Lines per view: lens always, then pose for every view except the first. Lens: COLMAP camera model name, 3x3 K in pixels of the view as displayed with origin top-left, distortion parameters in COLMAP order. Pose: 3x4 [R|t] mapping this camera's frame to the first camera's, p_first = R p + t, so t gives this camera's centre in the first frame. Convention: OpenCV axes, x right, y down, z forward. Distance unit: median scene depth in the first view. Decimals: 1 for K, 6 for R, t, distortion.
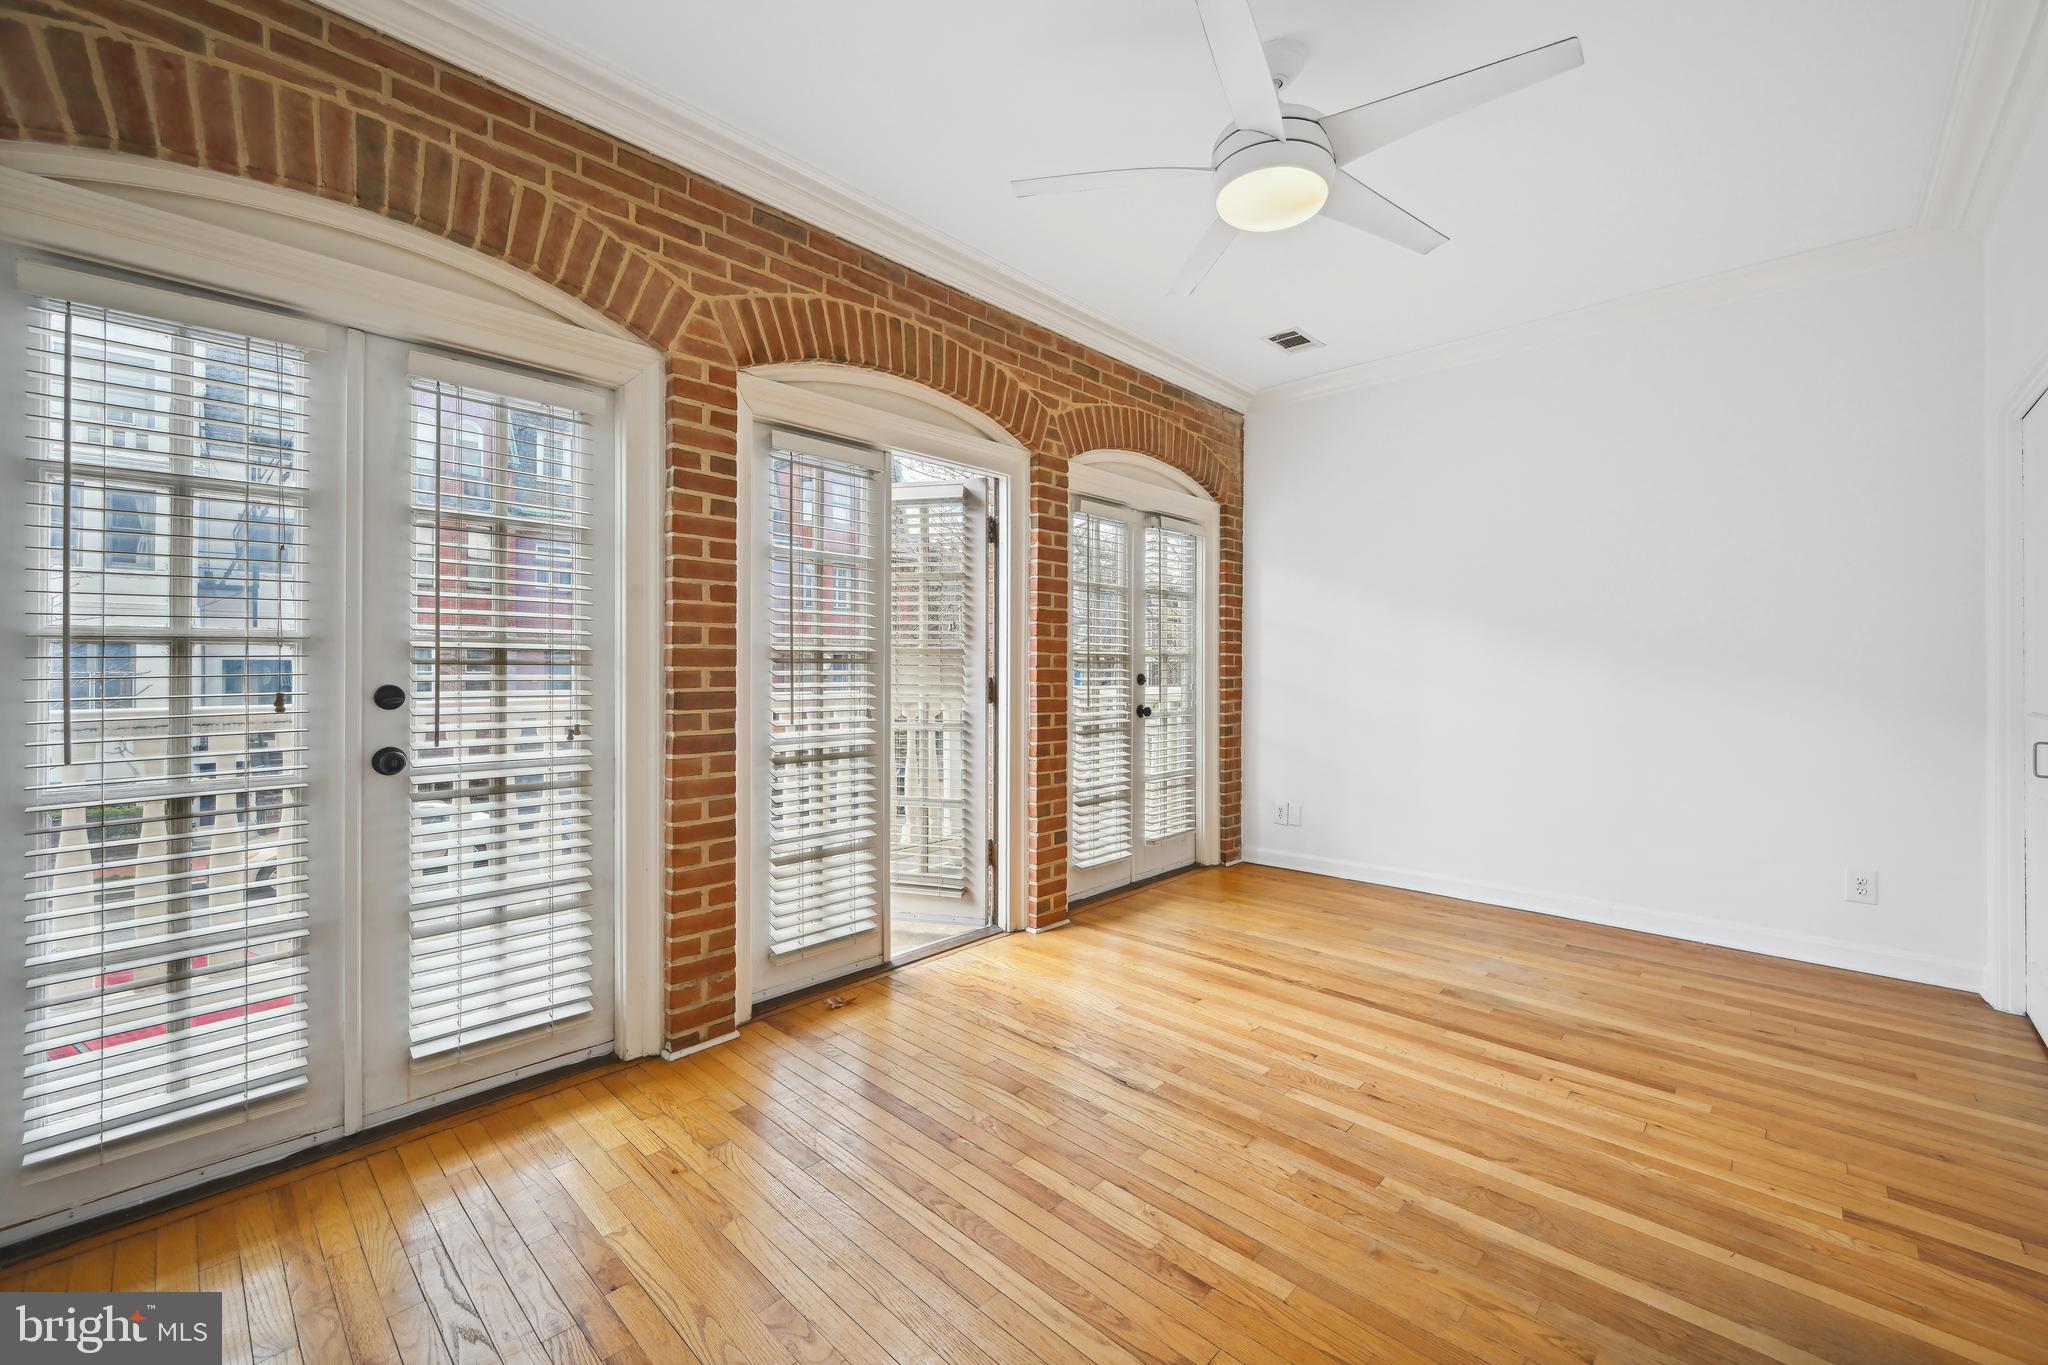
lens RADIAL K [[829.4, 0, 1028.4], [0, 829.4, 666.6], [0, 0, 1]] dist [-0.000027, -0.000393]
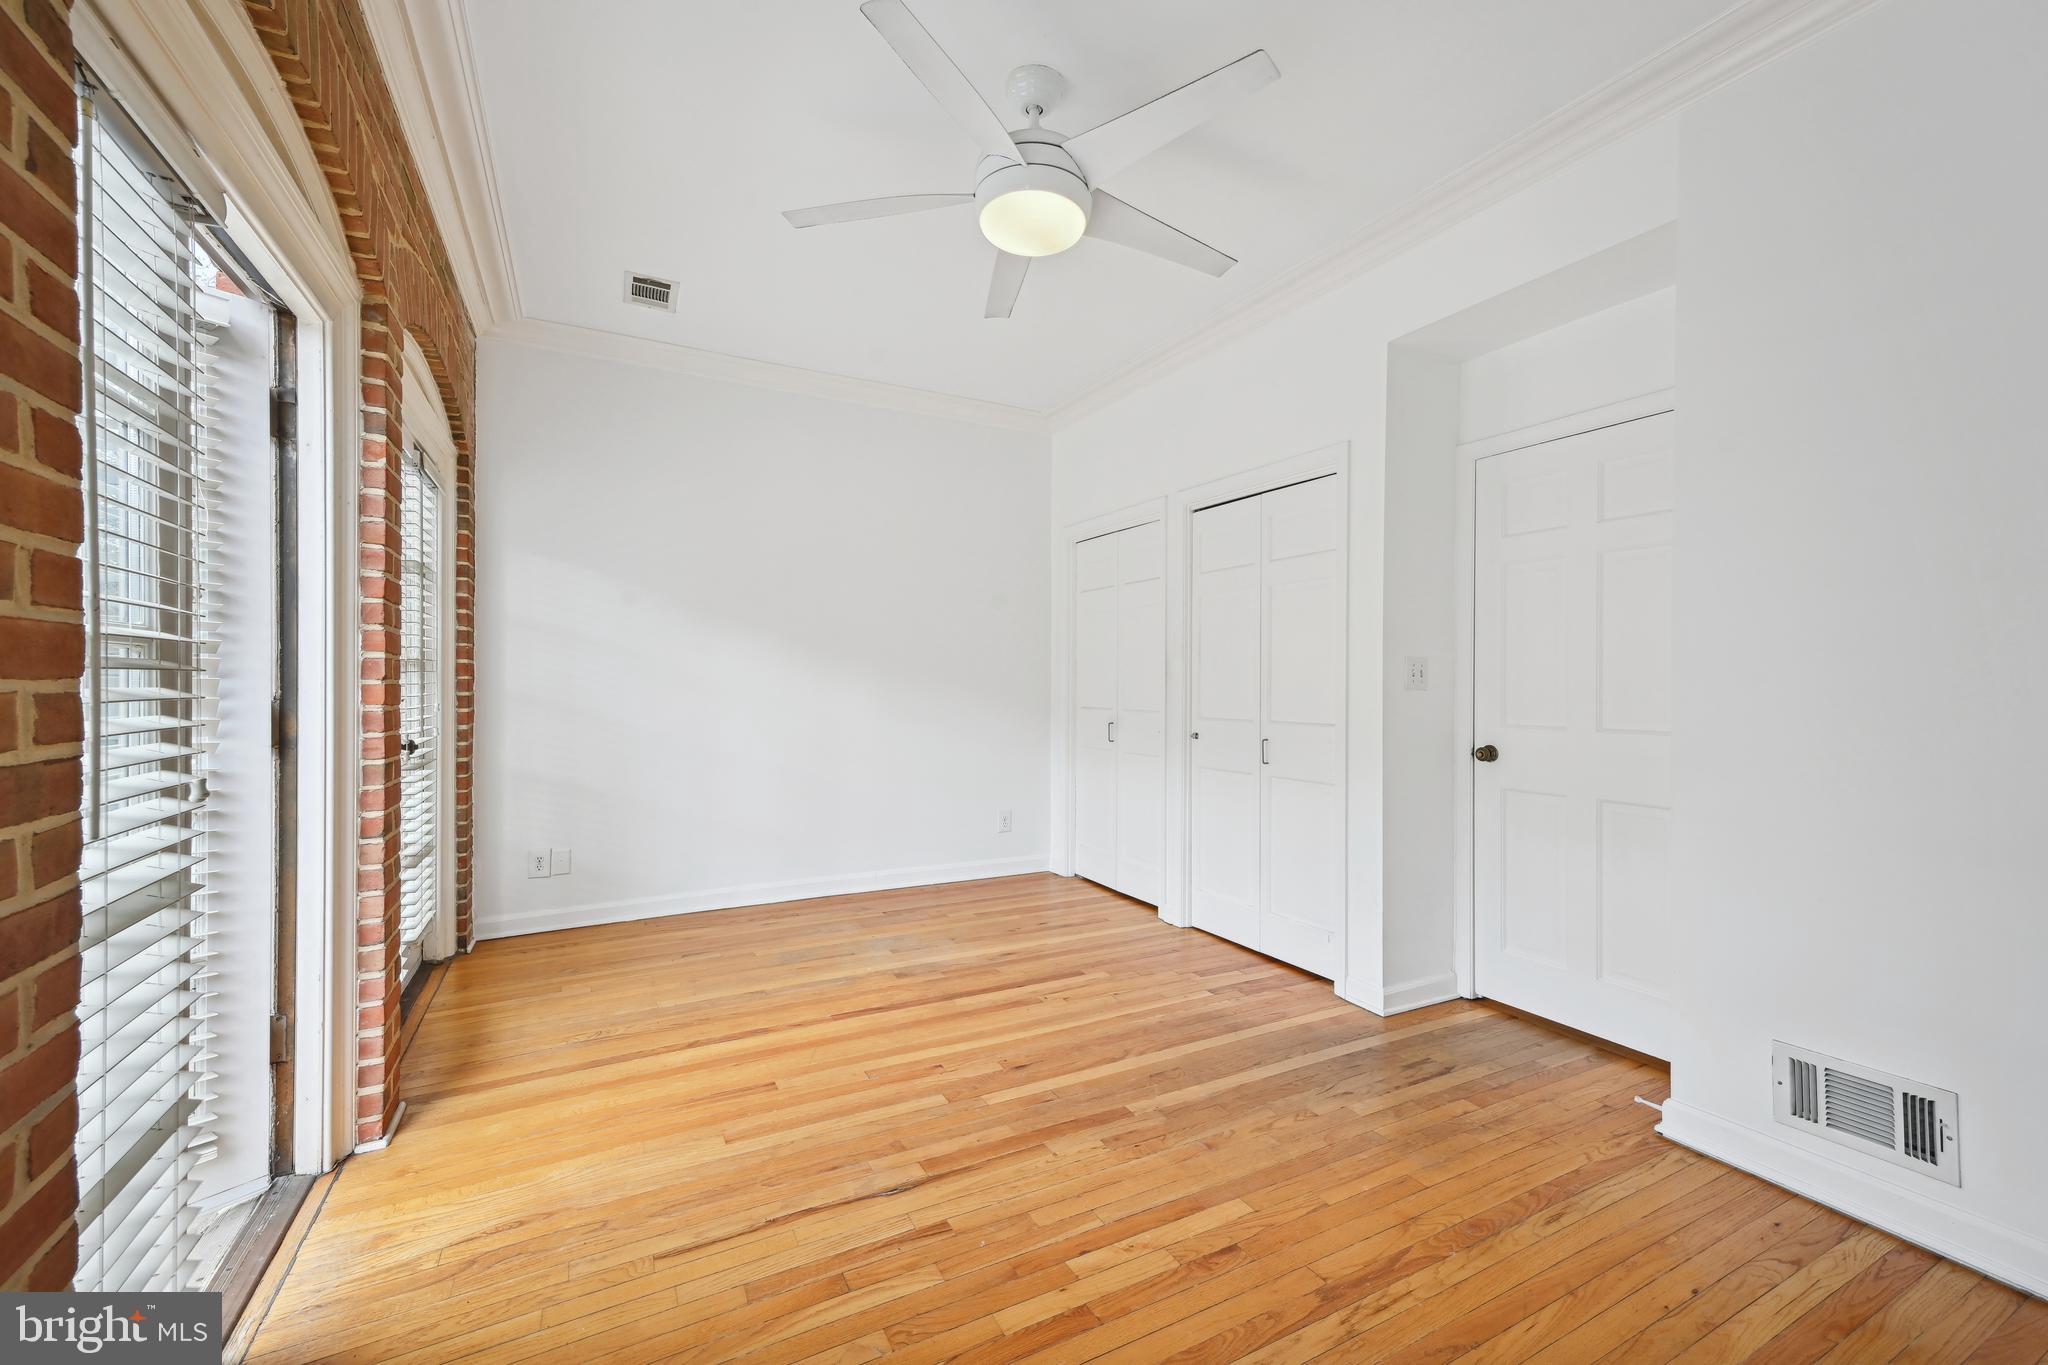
lens RADIAL K [[829.4, 0, 1031.7], [0, 829.4, 687.2], [0, 0, 1]] dist [-0.000027, -0.000393]
pose [[0.307630, -0.006038, 0.951487, -0.493343], [-0.003936, 0.999963, 0.007618, 0.000301], [-0.951498, -0.006088, 0.307595, 0.501735]]
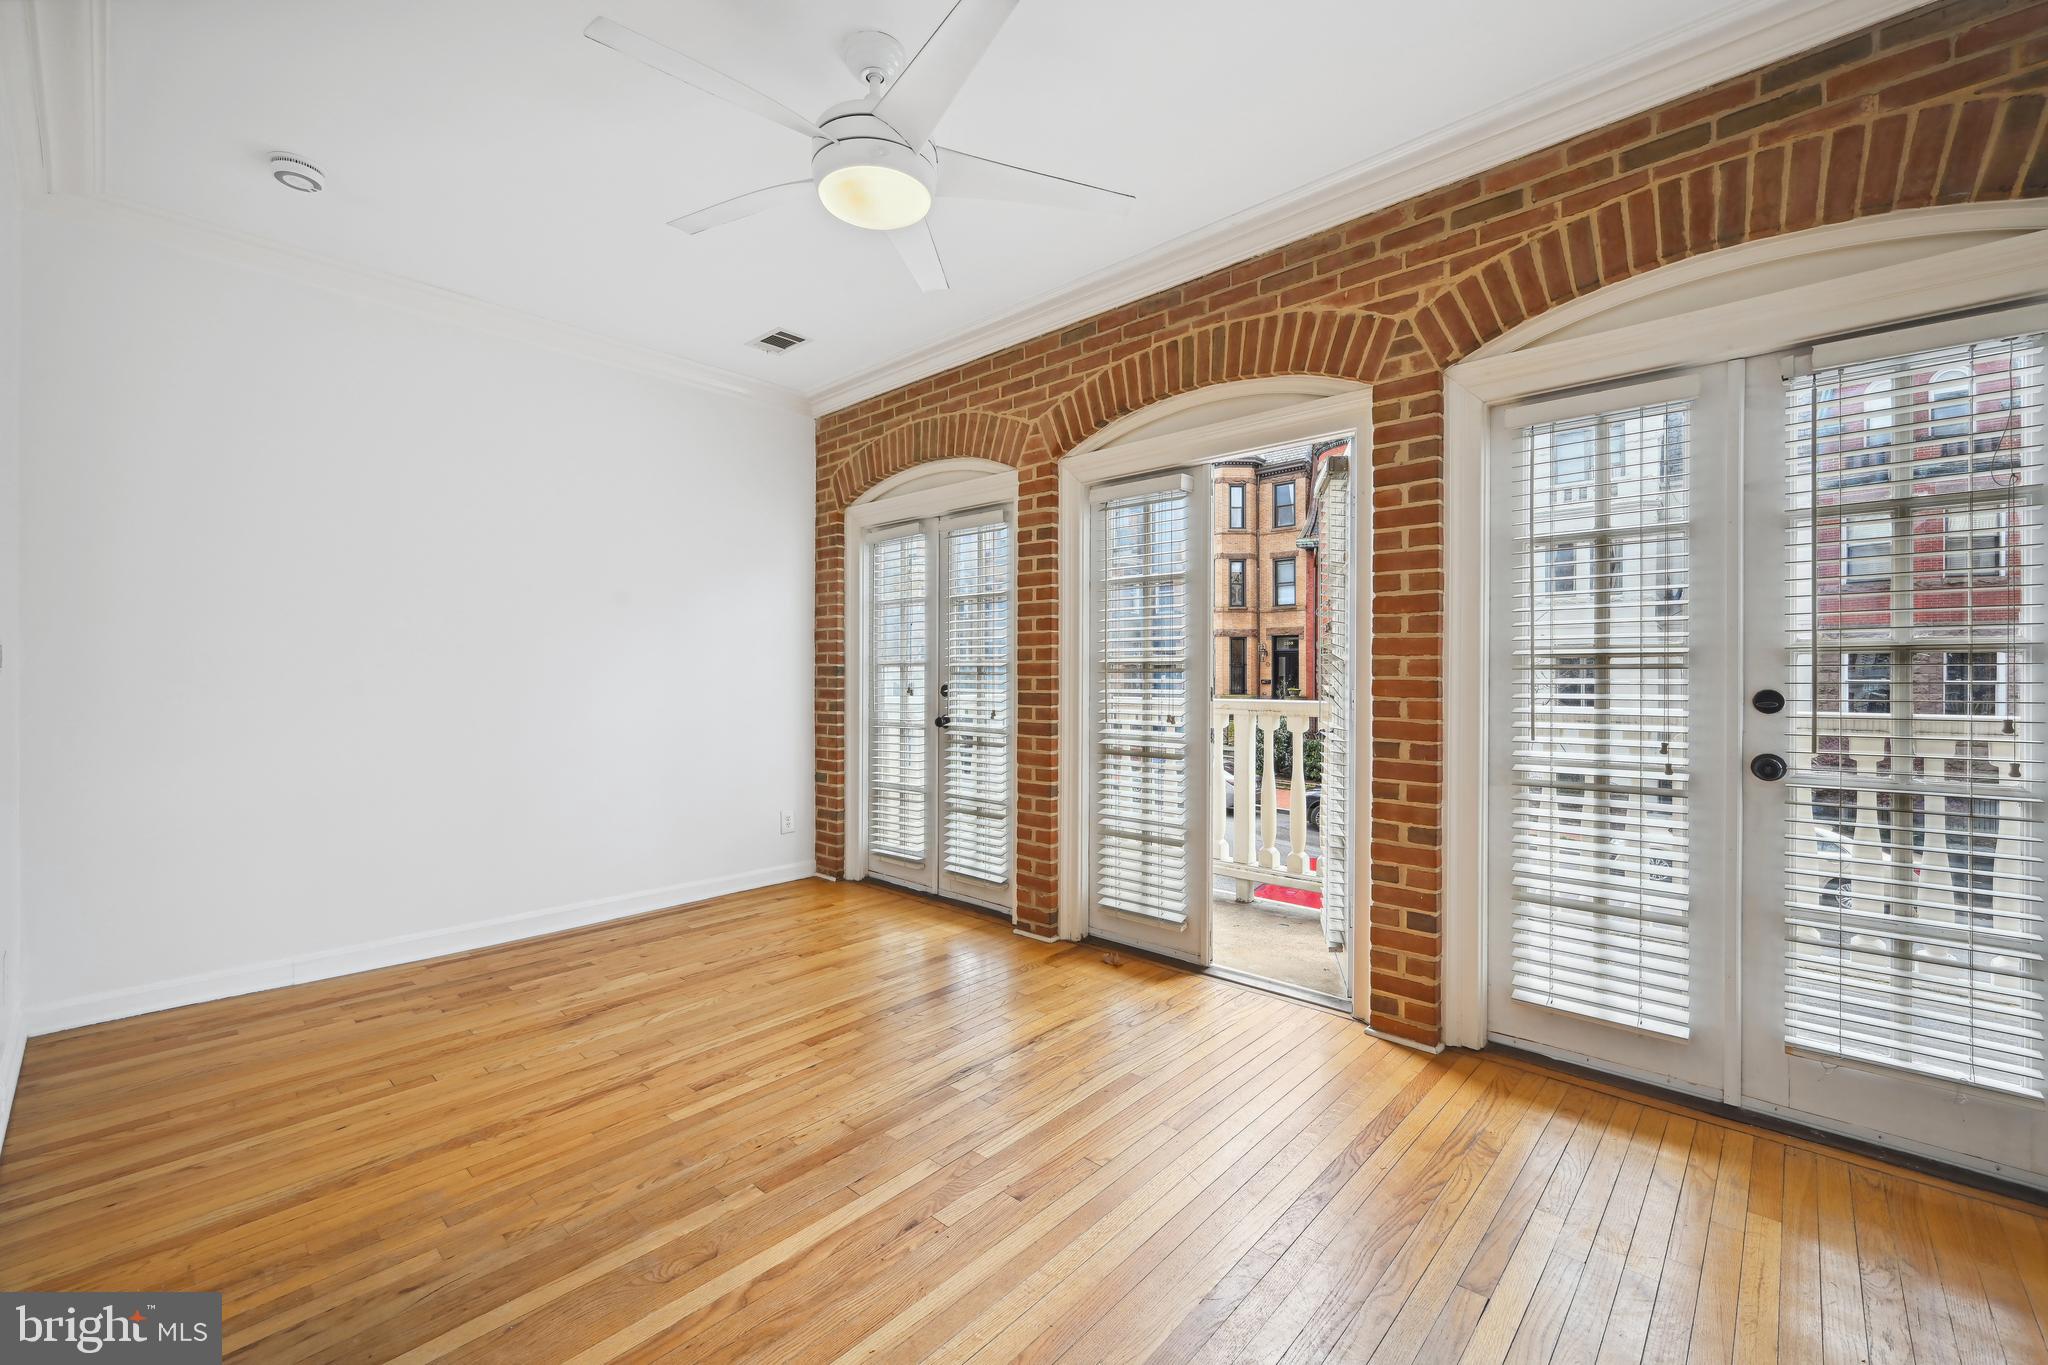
lens RADIAL K [[829.4, 0, 1030.7], [0, 829.4, 674.1], [0, 0, 1]] dist [-0.000027, -0.000393]
pose [[0.014905, 0.002873, -0.999885, 0.940767], [0.005387, 0.999981, 0.002953, -0.006643], [0.999874, -0.005430, 0.014889, 0.860916]]
